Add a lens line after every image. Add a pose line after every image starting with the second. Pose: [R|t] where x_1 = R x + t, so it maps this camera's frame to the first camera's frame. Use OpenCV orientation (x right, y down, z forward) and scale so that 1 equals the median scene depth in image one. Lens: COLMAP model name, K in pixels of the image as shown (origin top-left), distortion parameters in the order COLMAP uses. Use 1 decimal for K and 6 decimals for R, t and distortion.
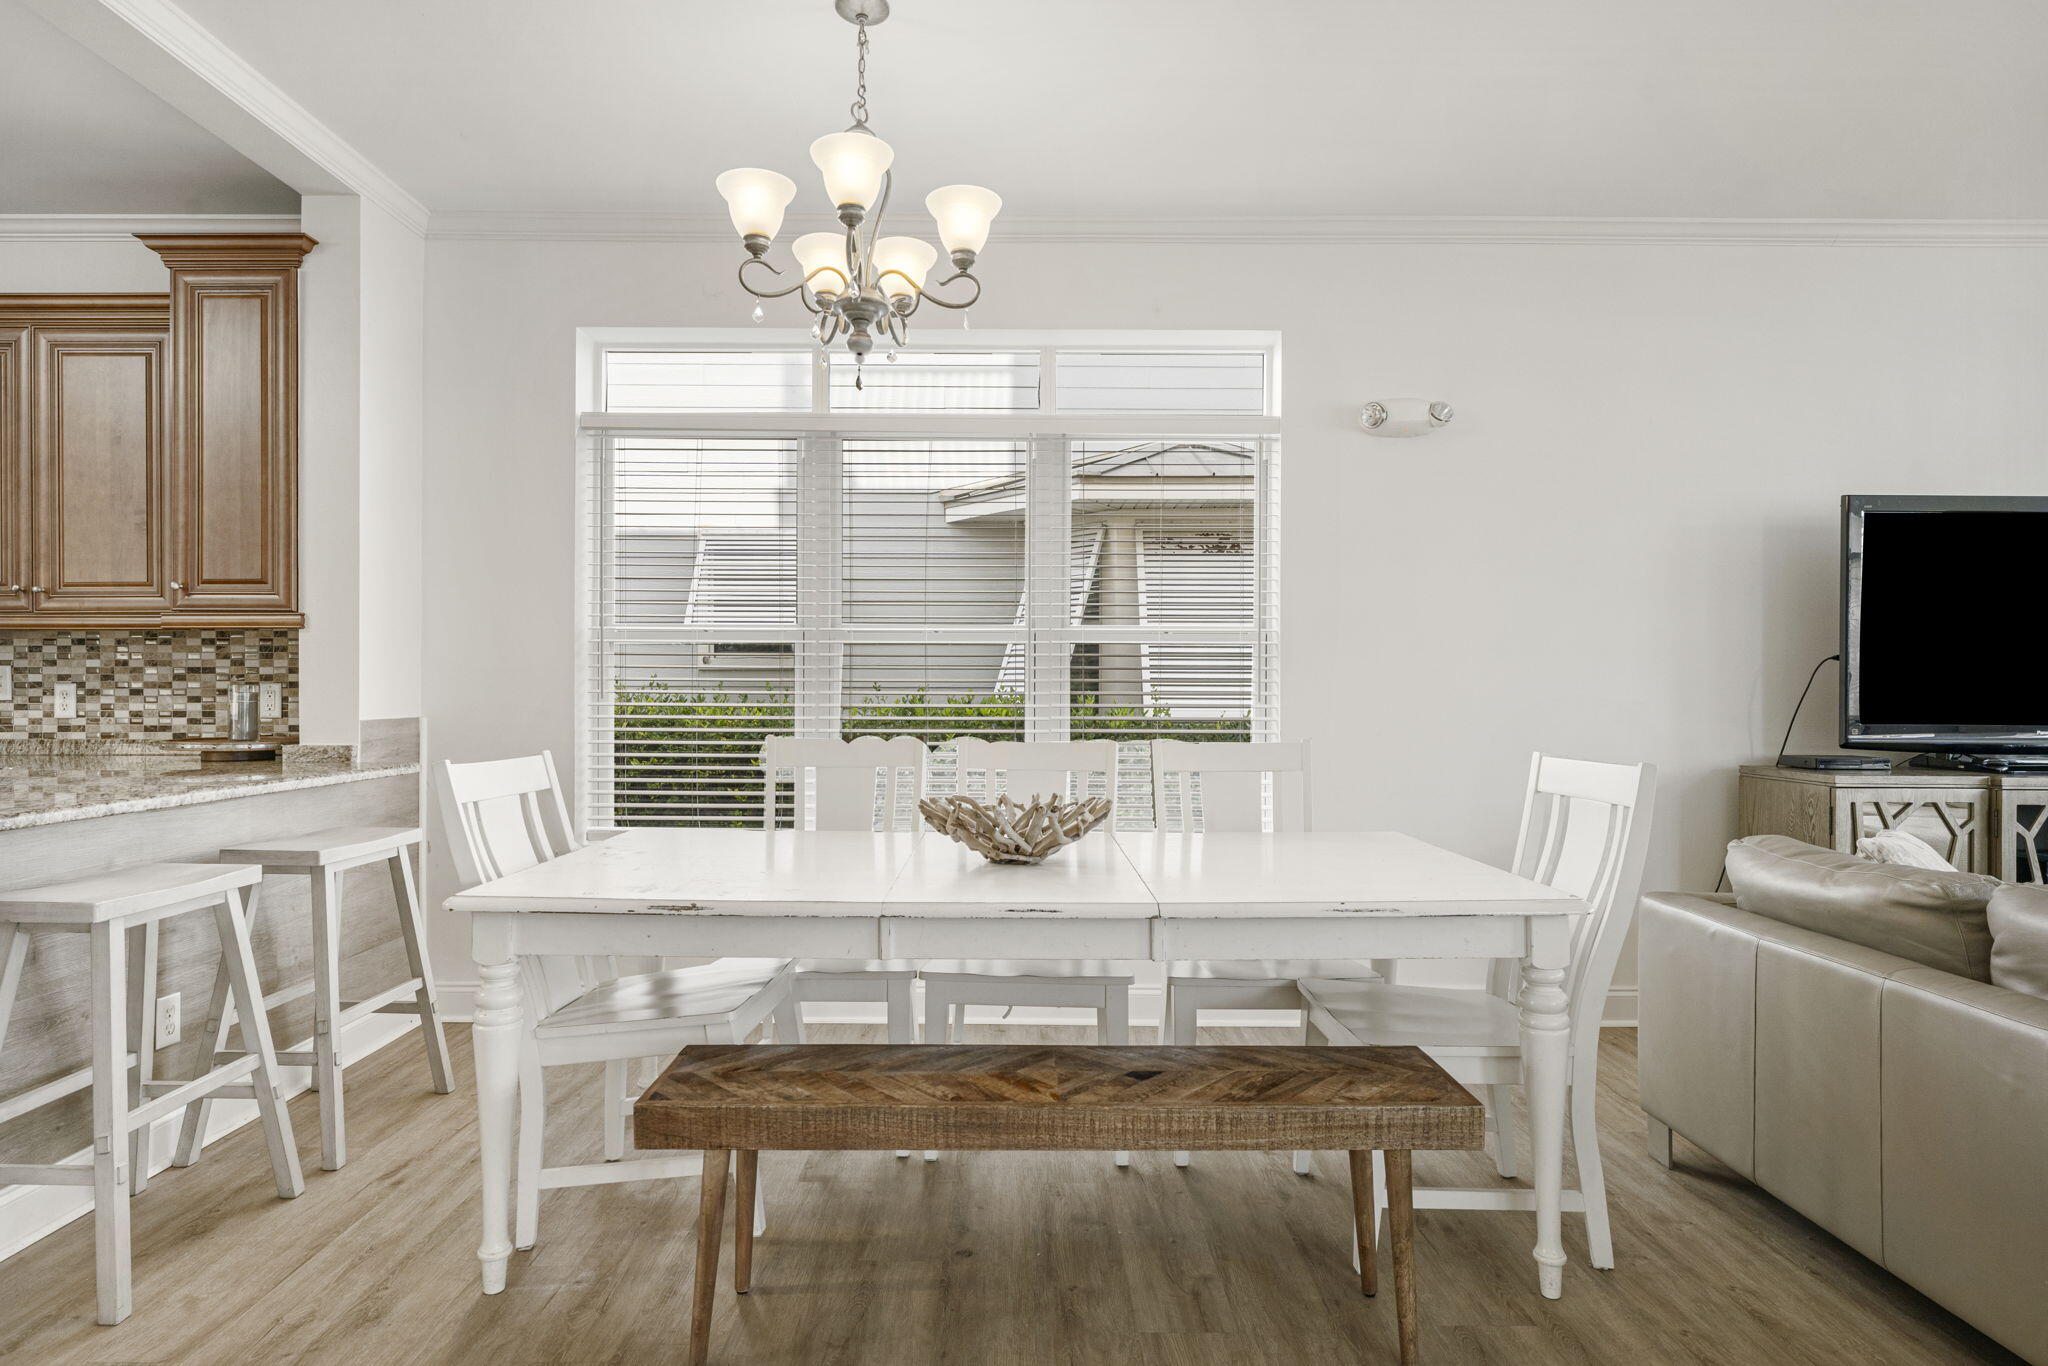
lens RADIAL K [[1121.9, 0, 1017.9], [0, 1121.9, 692.3], [0, 0, 1]] dist [-0.000854, -0.001301]
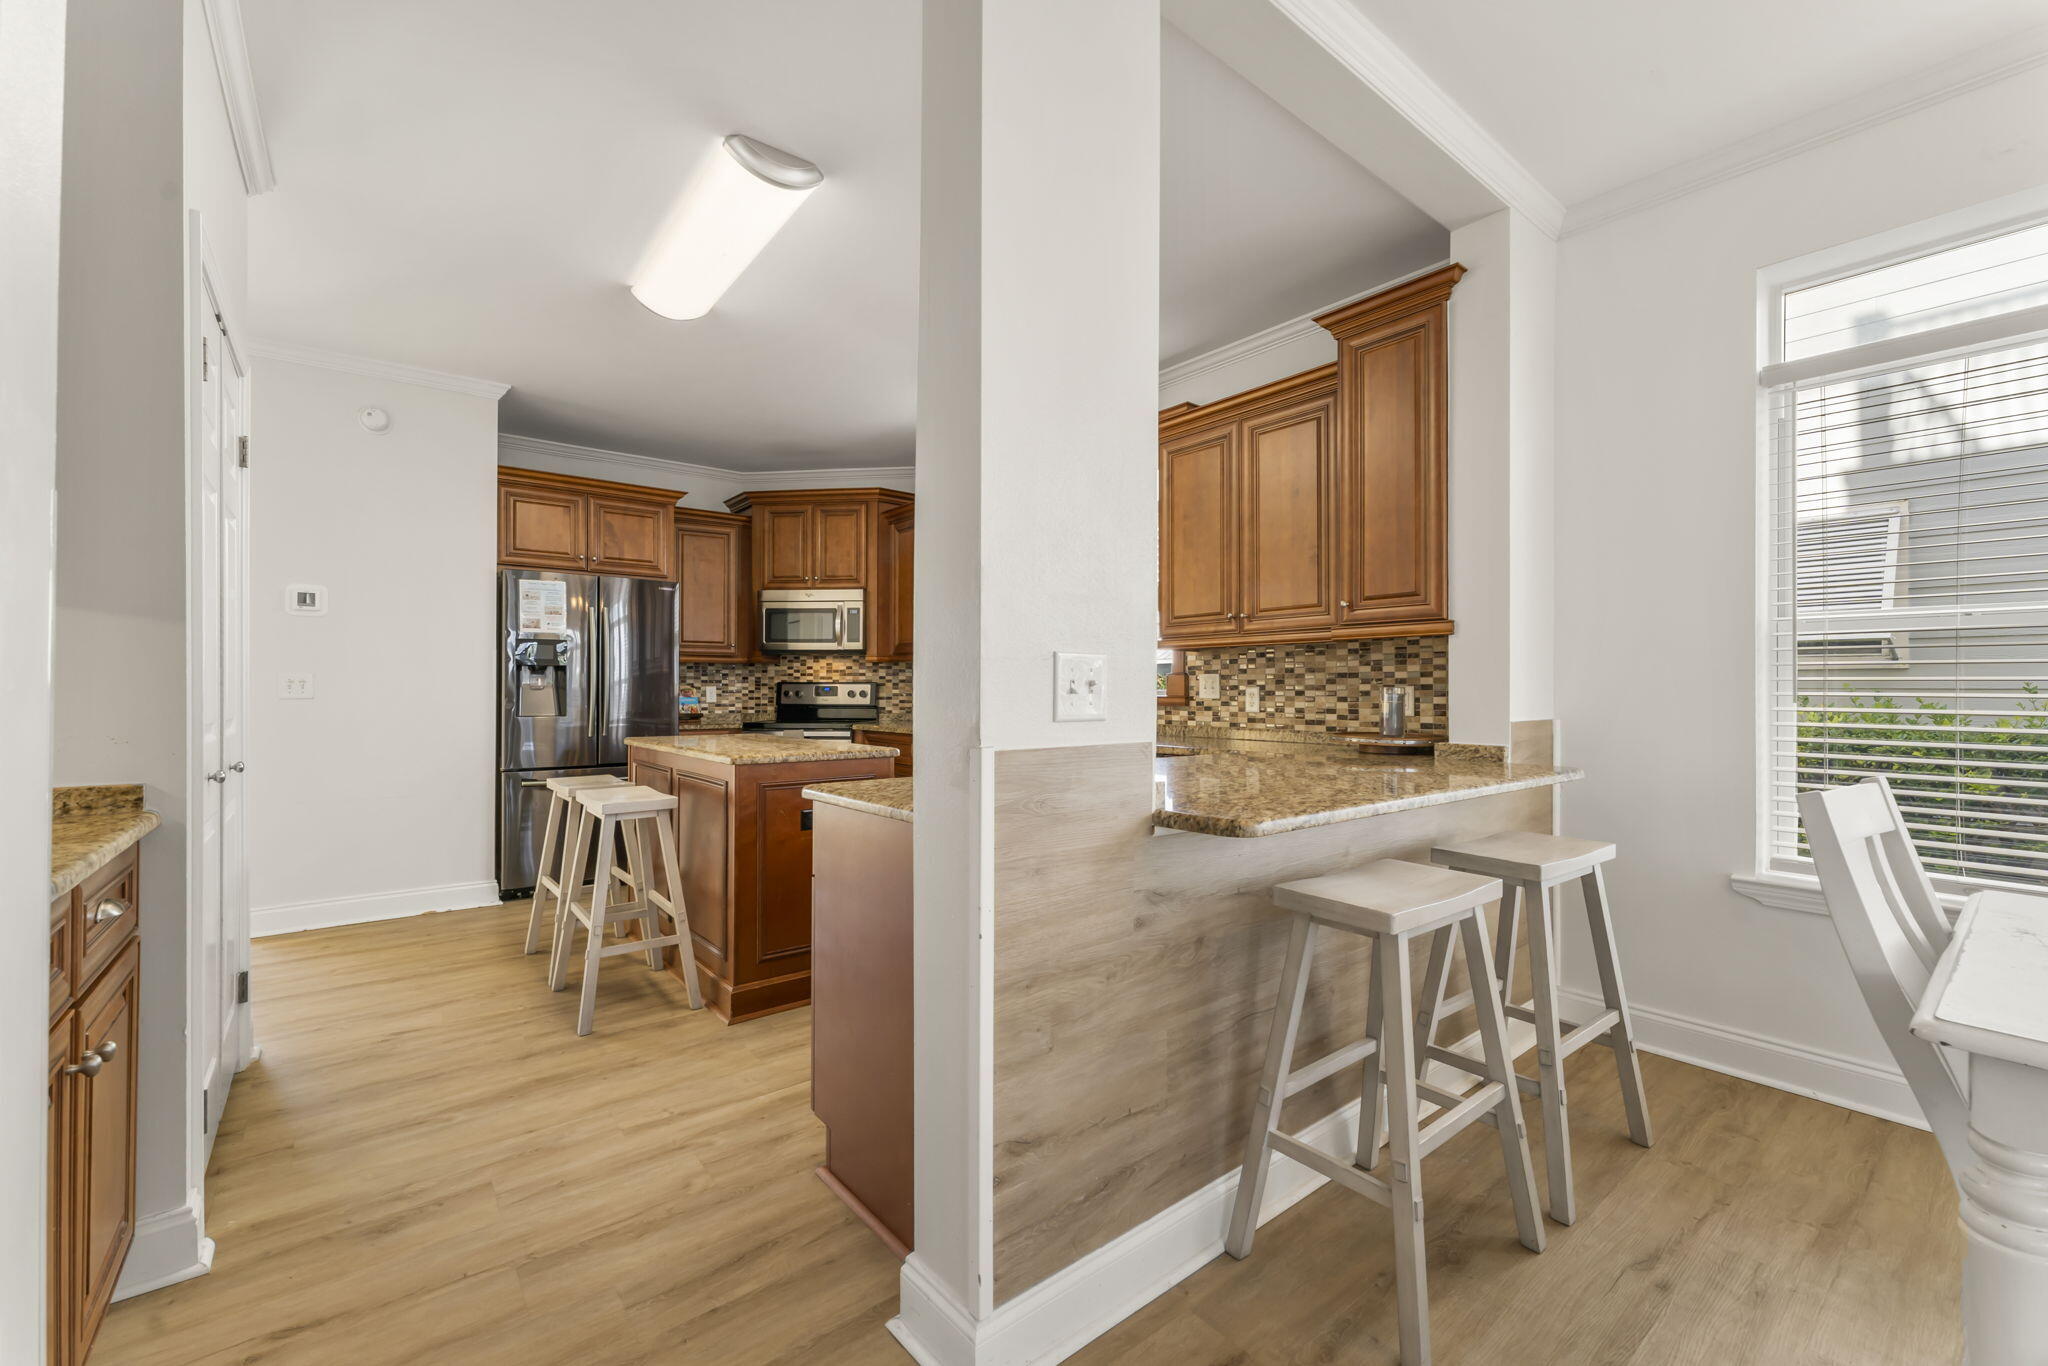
lens RADIAL K [[833.9, 0, 1015.3], [0, 833.9, 686.6], [0, 0, 1]] dist [0.000094, 0.000075]
pose [[0.621178, -0.003305, -0.783662, -0.250848], [-0.002848, 0.999975, -0.006474, -0.000653], [0.783664, 0.006253, 0.621153, 0.164075]]
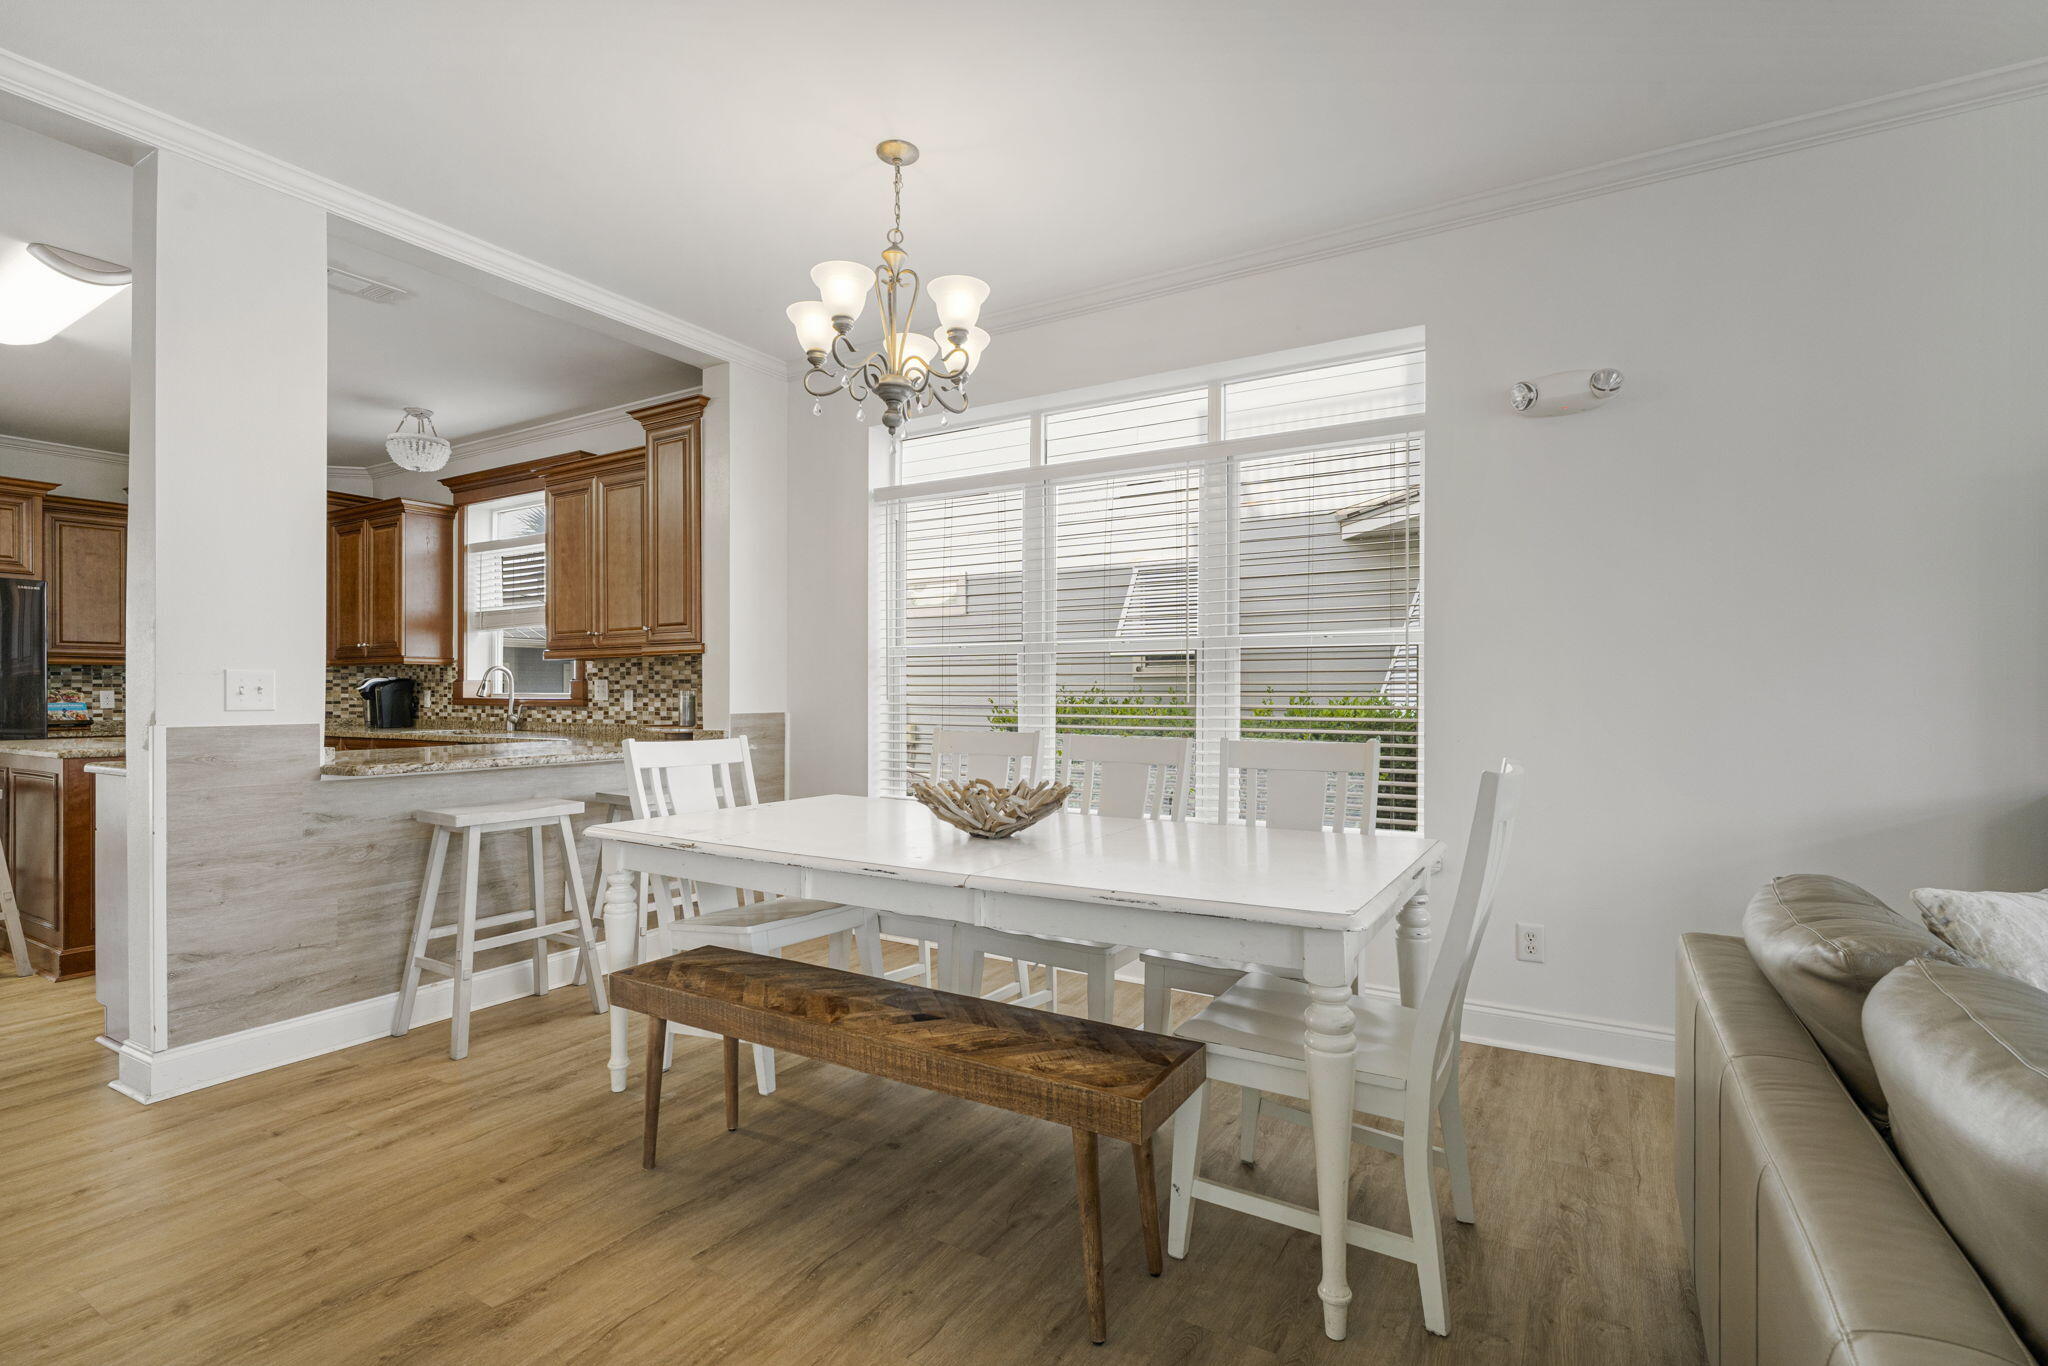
lens RADIAL K [[960.4, 0, 1021.9], [0, 960.4, 695.5], [0, 0, 1]] dist [-0.002924, -0.000200]
pose [[0.854034, -0.001463, -0.520216, 0.377240], [0.001009, 0.999999, -0.001155, 0.002311], [0.520217, 0.000462, 0.854034, 0.101044]]
